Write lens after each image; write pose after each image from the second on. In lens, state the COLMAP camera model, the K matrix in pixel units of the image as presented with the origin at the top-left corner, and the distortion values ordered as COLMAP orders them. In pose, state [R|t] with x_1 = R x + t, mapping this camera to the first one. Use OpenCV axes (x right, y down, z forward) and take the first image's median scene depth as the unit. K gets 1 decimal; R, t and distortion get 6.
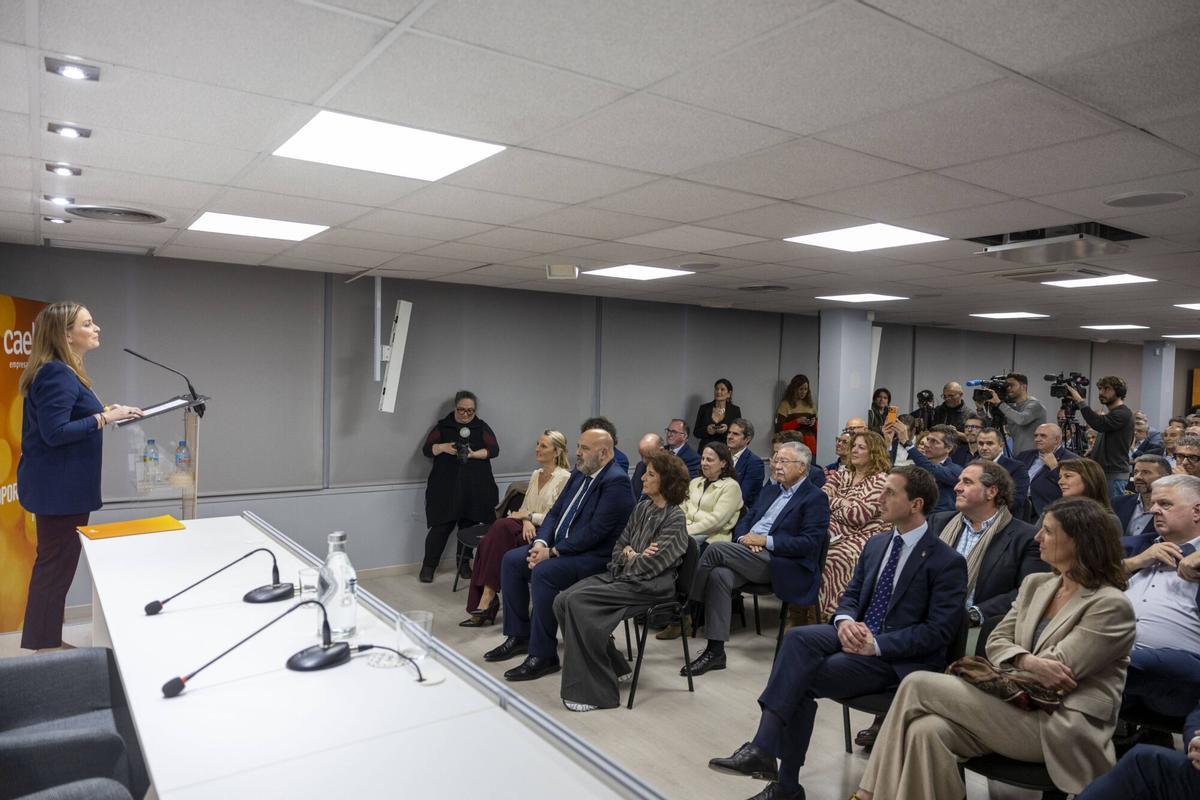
lens RADIAL K [[790.1, 0, 599.0], [0, 790.1, 407.7], [0, 0, 1]] dist [-0.005454, 0.005250]
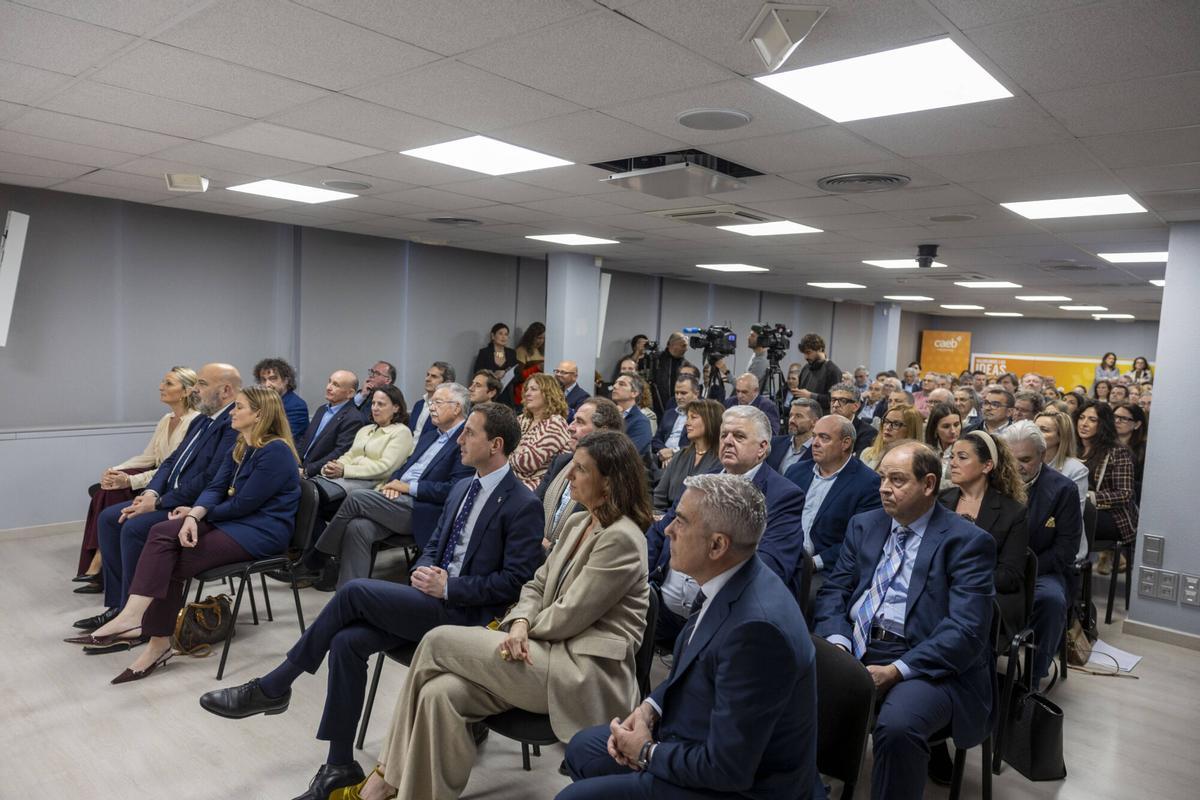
lens RADIAL K [[790.1, 0, 597.2], [0, 790.1, 402.0], [0, 0, 1]] dist [-0.005454, 0.005250]
pose [[0.975335, 0.005014, 0.220673, 0.224007], [-0.015915, 0.998737, 0.047648, 0.020097], [-0.220156, -0.049985, 0.974183, 0.057240]]
